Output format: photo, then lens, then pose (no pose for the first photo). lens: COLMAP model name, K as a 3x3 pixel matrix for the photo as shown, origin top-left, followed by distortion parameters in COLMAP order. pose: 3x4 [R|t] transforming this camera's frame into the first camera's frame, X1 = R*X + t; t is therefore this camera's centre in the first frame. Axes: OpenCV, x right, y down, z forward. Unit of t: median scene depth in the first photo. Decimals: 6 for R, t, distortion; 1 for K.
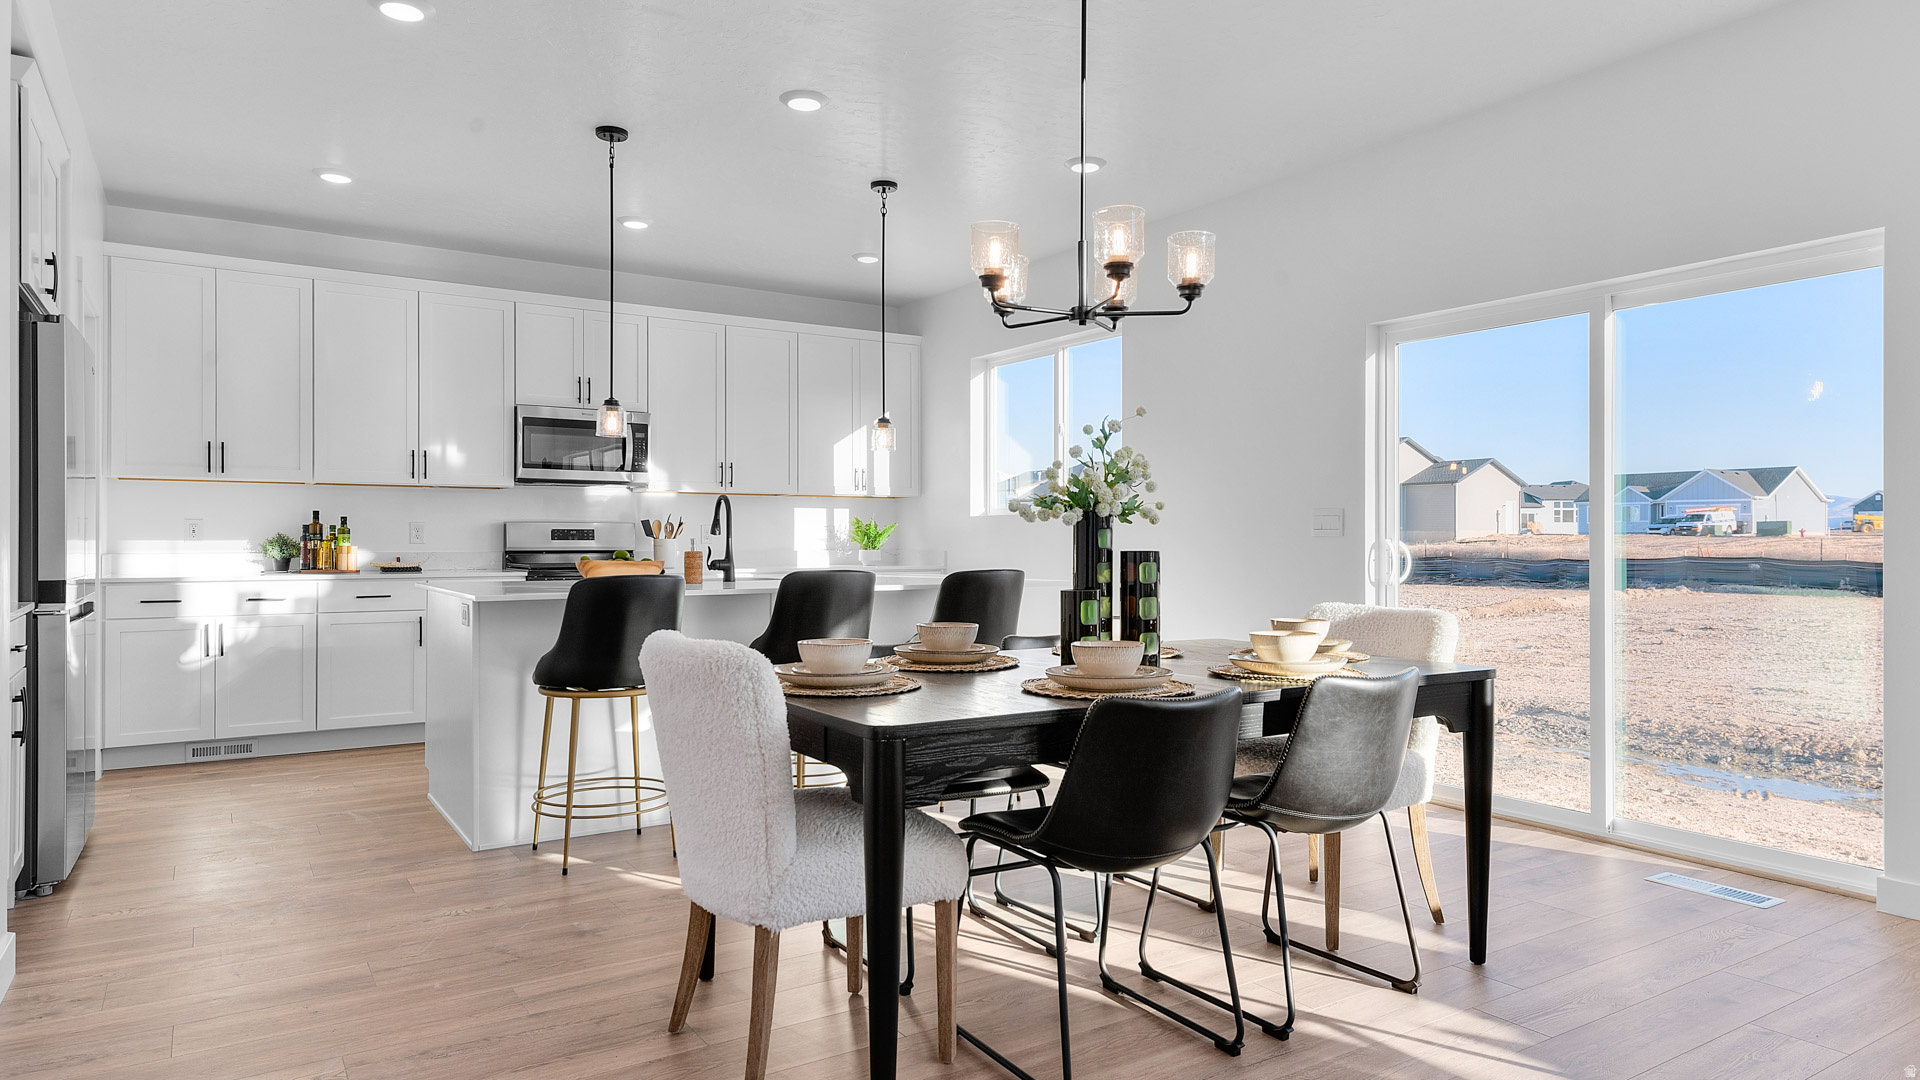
lens RADIAL K [[1149.1, 0, 960.0], [0, 1149.1, 540.0], [0, 0, 1]] dist [0.000220, -0.000105]
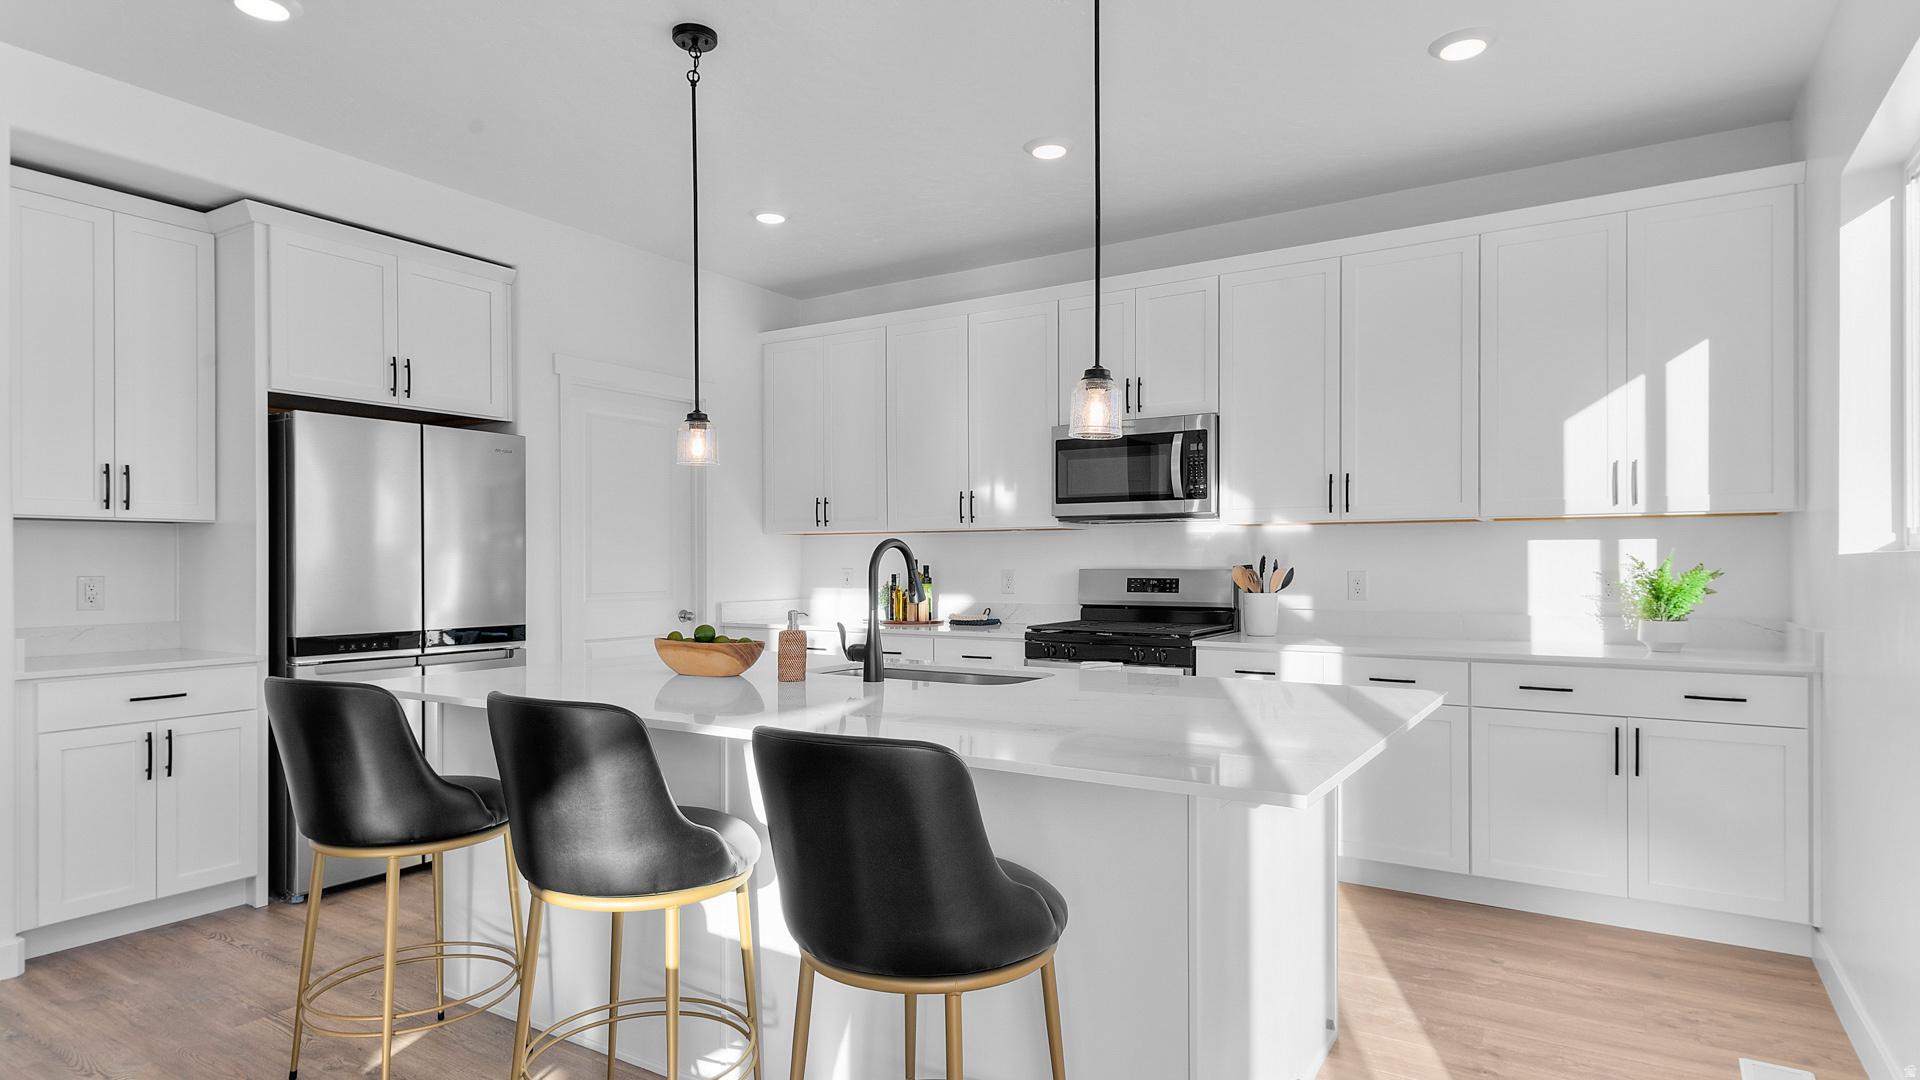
lens RADIAL K [[1029.5, 0, 960.0], [0, 1029.5, 540.0], [0, 0, 1]] dist [0.016359, -0.000139]
pose [[0.411916, -0.025062, -0.910877, 0.238732], [0.002323, 0.999647, -0.026454, -0.017124], [0.911219, 0.008780, 0.411829, 0.608179]]
